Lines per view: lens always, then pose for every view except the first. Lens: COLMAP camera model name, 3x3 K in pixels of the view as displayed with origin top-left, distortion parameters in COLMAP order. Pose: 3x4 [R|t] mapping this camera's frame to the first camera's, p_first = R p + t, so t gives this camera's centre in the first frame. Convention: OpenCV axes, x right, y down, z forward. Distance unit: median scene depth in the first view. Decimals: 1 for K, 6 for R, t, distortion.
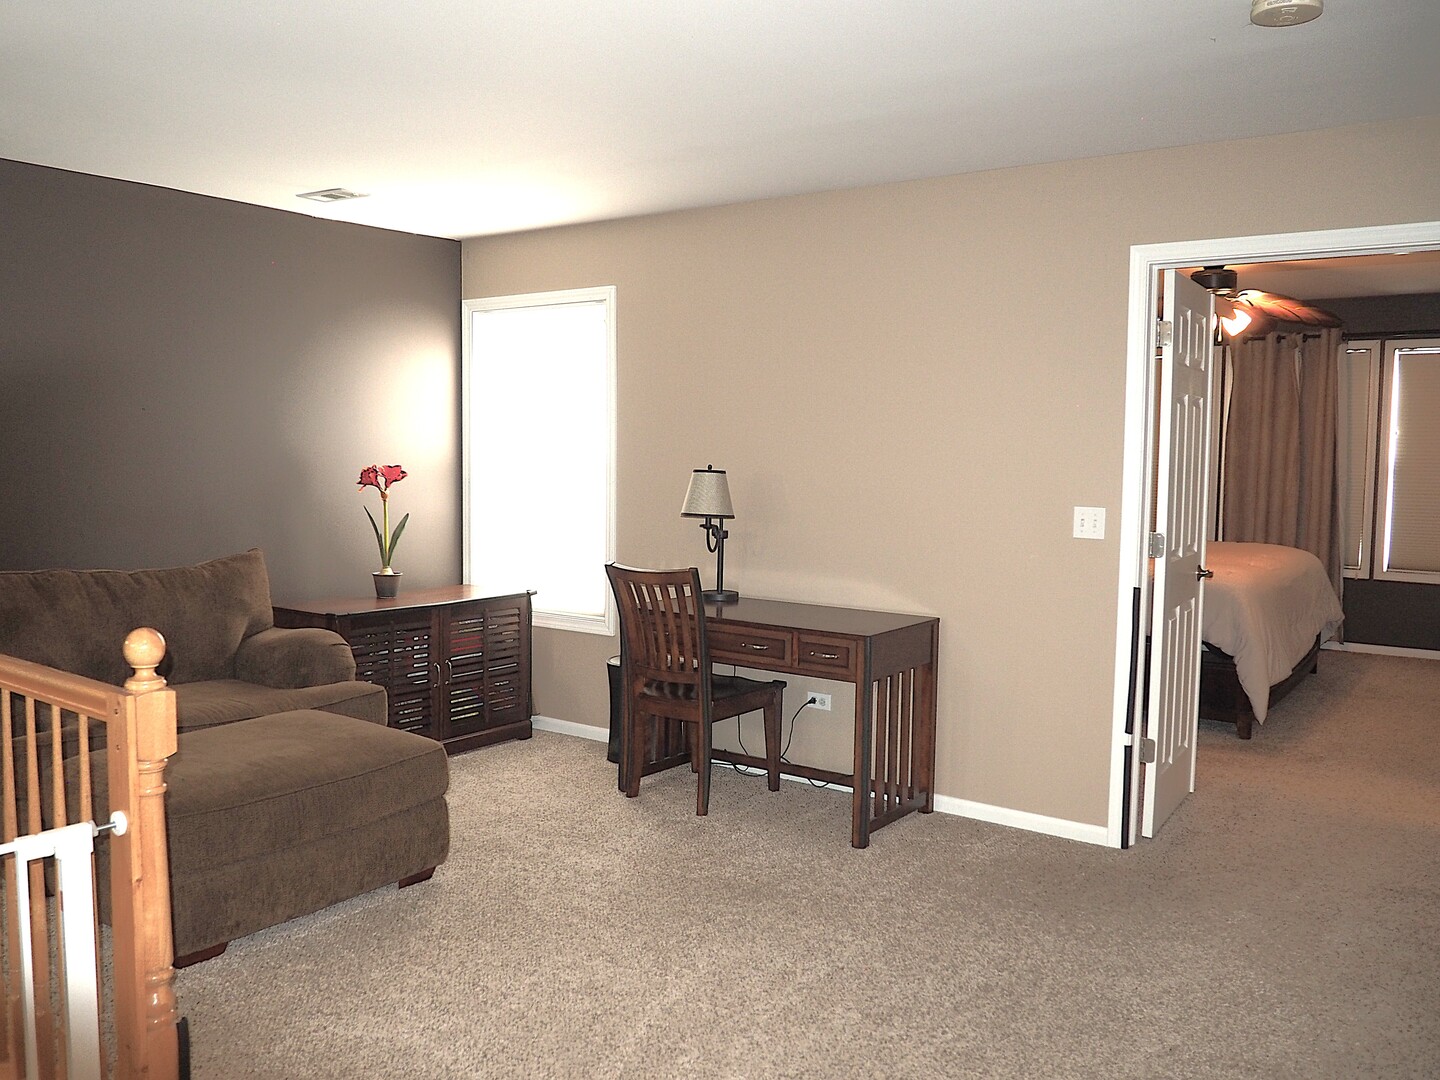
lens RADIAL K [[1170.2, 0, 720.0], [0, 1170.2, 540.0], [0, 0, 1]] dist [-0.051341, 0.013075]
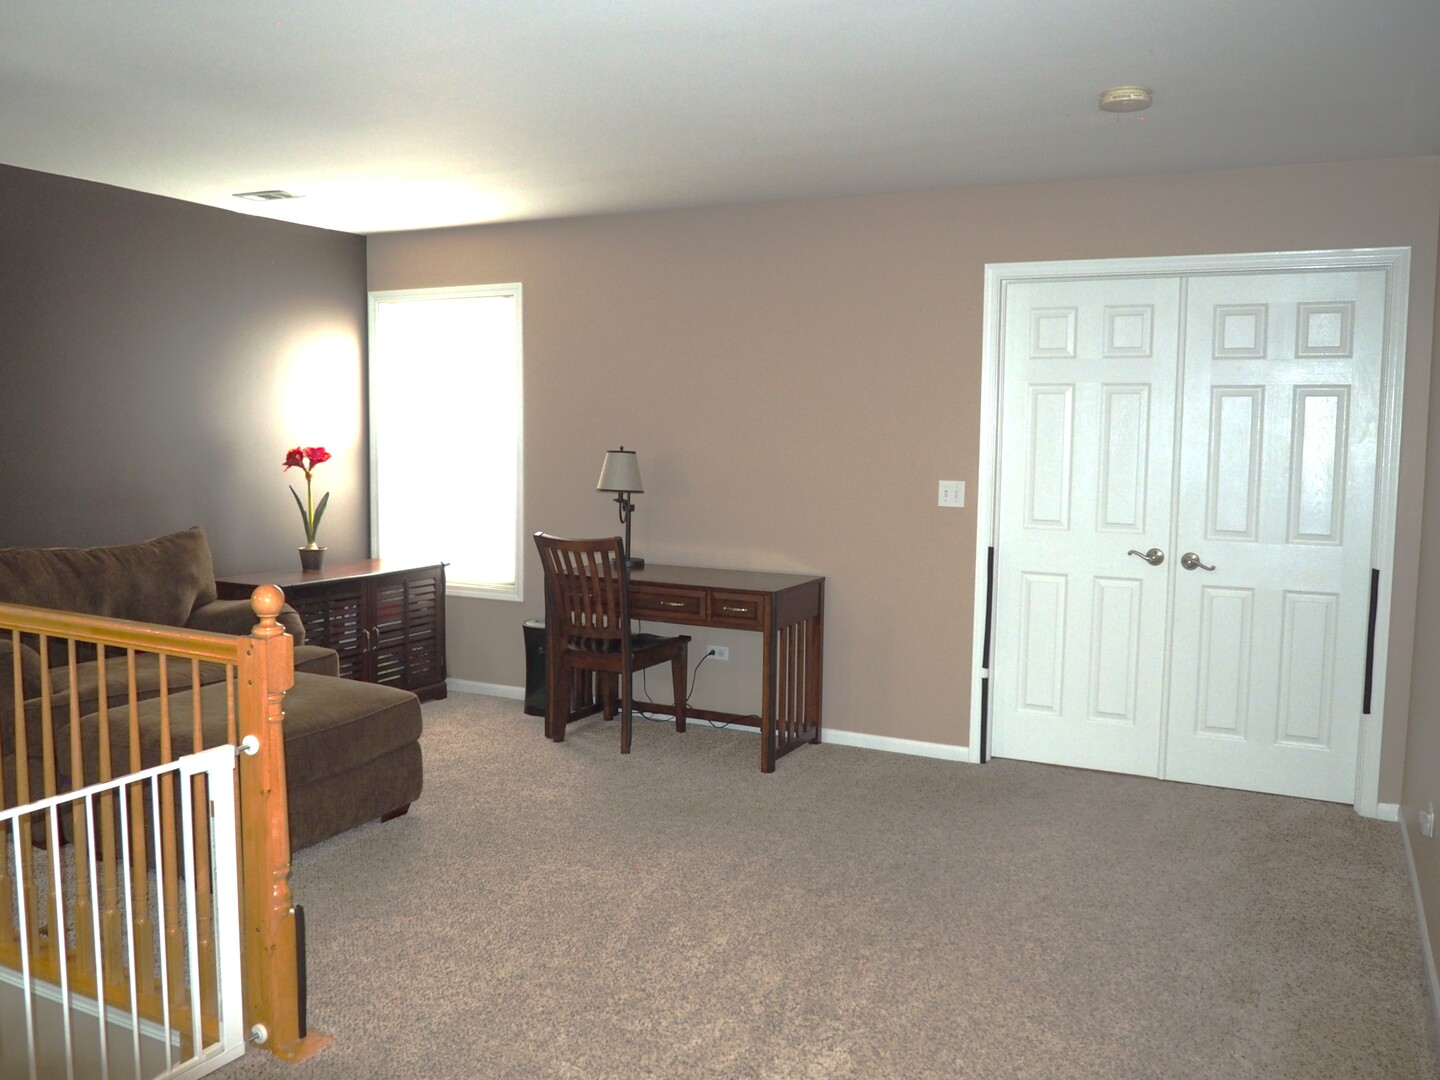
lens RADIAL K [[1170.2, 0, 720.0], [0, 1170.2, 540.0], [0, 0, 1]] dist [-0.051341, 0.013075]
pose [[0.985686, -0.015973, 0.167831, -0.113523], [0.012875, 0.999726, 0.019533, 0.005815], [-0.168097, -0.017092, 0.985622, -0.137794]]
